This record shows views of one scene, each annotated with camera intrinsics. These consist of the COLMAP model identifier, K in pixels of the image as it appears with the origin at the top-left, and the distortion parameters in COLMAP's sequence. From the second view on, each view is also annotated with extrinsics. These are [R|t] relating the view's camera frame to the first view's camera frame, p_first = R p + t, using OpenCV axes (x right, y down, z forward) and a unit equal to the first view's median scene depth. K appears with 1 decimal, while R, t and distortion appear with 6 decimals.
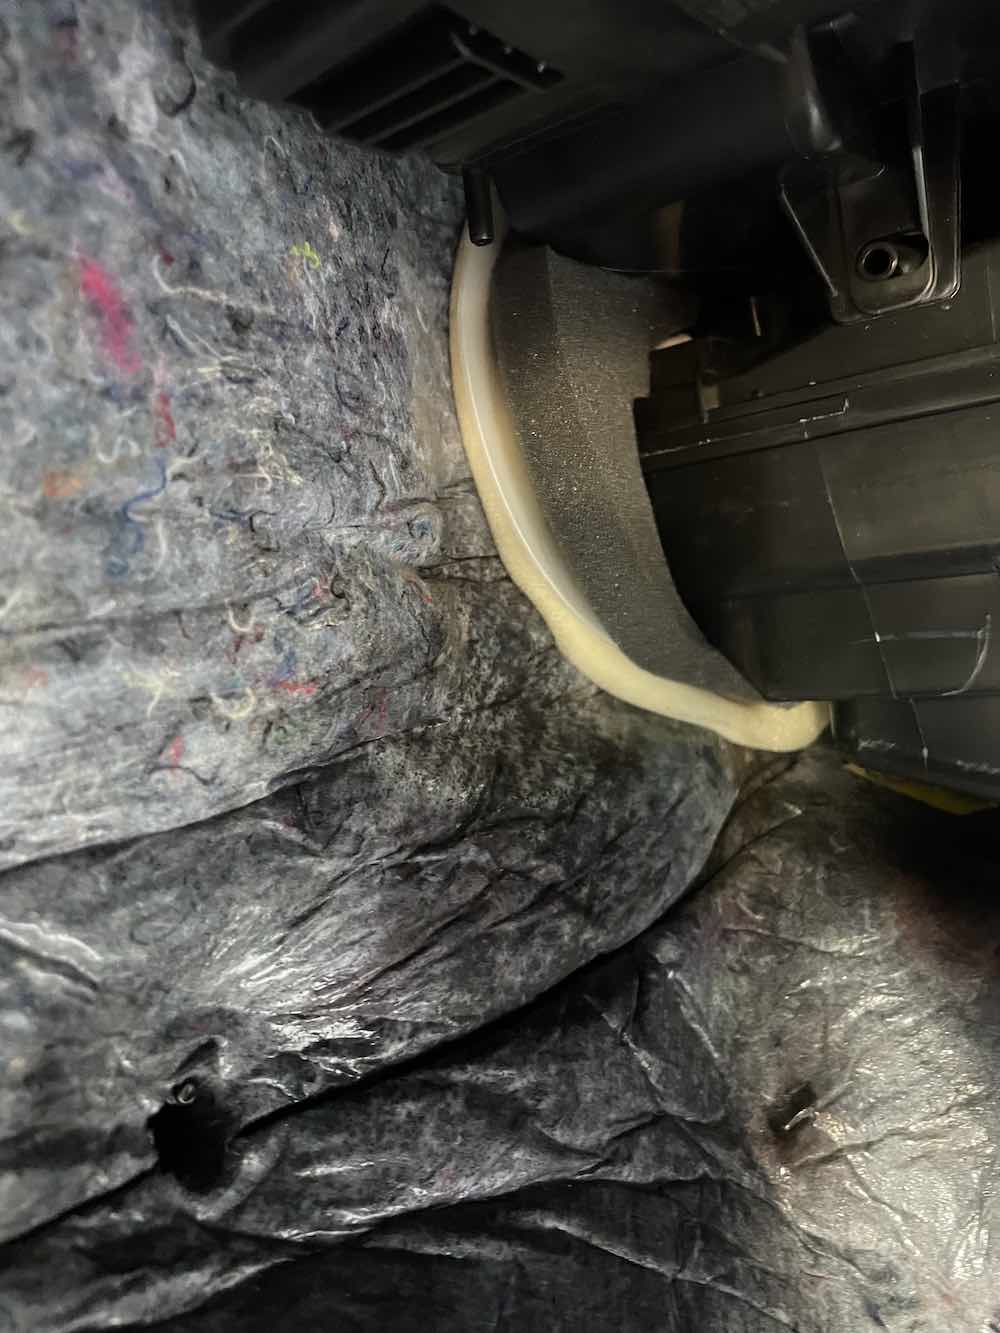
lens RADIAL K [[1016.4, 0, 508.7], [0, 1016.4, 655.8], [0, 0, 1]] dist [0.072484, -0.111299]
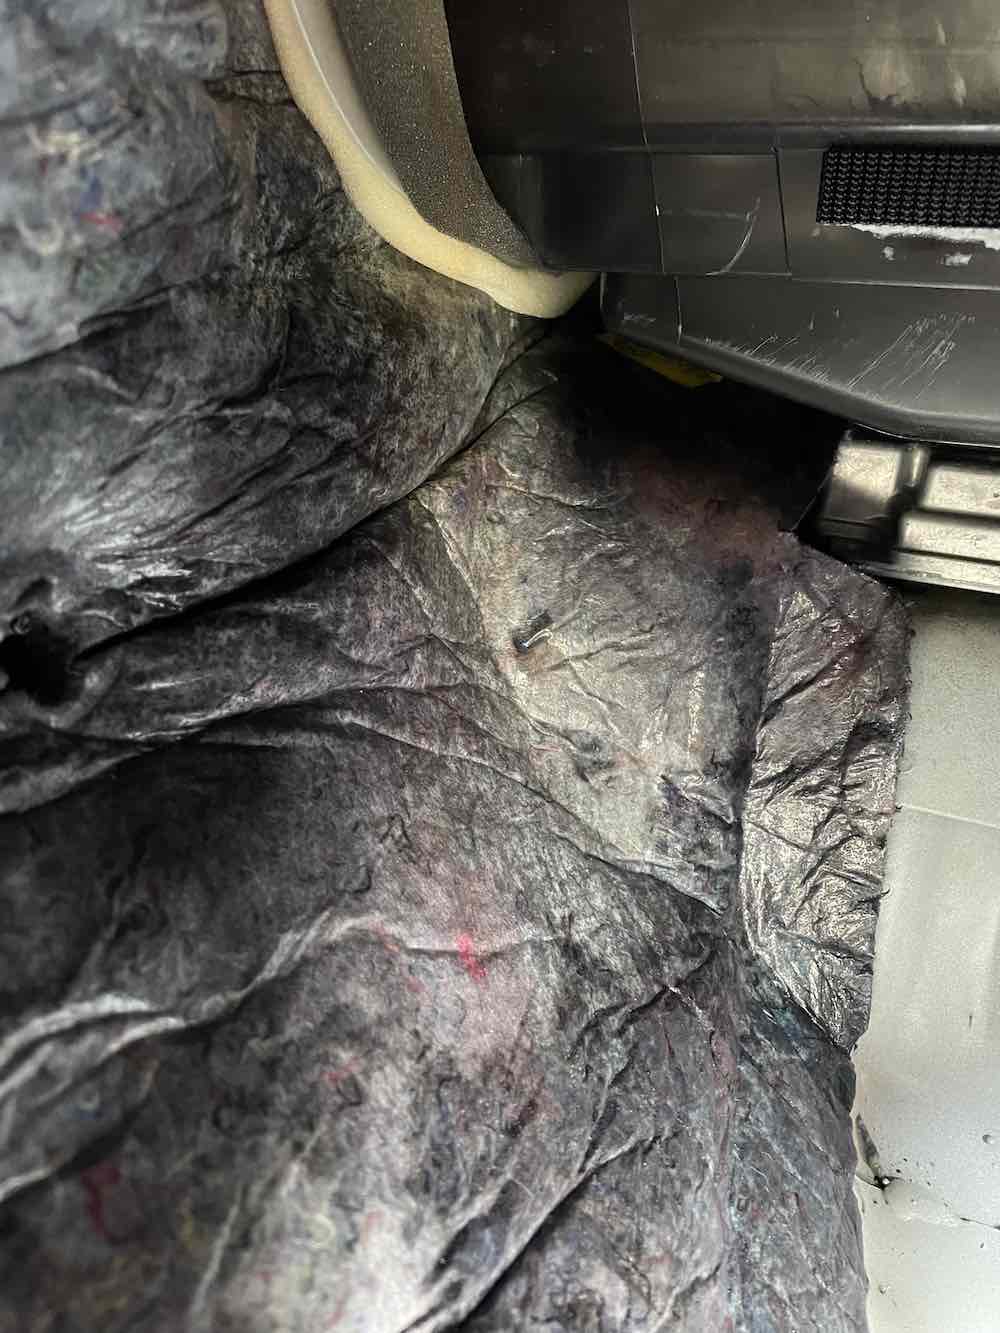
lens RADIAL K [[1016.4, 0, 508.7], [0, 1016.4, 655.8], [0, 0, 1]] dist [0.072484, -0.111299]
pose [[0.960133, -0.029551, 0.277977, -0.109707], [-0.088233, 0.911528, 0.401660, -0.014779], [-0.265254, -0.410174, 0.872581, -0.066675]]
